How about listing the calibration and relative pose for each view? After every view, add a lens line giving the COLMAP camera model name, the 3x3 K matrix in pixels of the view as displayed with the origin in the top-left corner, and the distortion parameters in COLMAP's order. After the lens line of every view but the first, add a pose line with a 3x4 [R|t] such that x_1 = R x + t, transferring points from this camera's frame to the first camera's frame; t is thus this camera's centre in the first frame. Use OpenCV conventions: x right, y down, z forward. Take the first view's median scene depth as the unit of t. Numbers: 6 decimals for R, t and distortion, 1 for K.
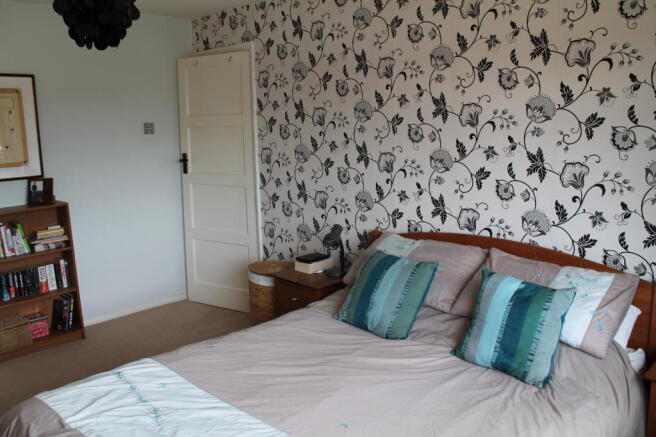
lens RADIAL K [[575.5, 0, 328.0], [0, 575.5, 218.5], [0, 0, 1]] dist [-0.147983, 0.163821]
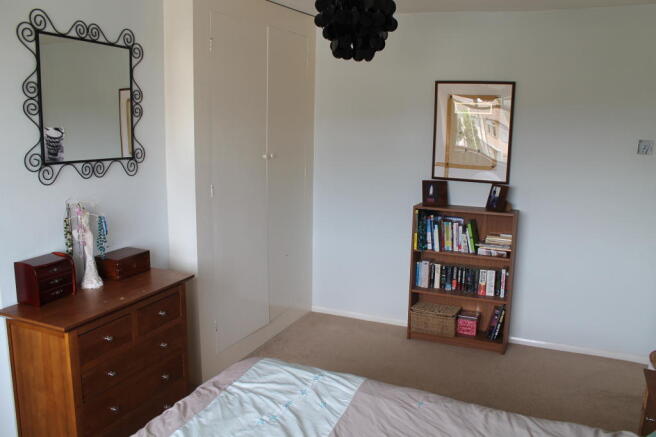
lens RADIAL K [[575.5, 0, 328.0], [0, 575.5, 218.5], [0, 0, 1]] dist [-0.147983, 0.163821]
pose [[0.356789, 0.201043, -0.912295, 0.316645], [-0.198455, 0.970590, 0.136276, -0.090699], [0.912862, 0.132428, 0.386194, 0.333465]]
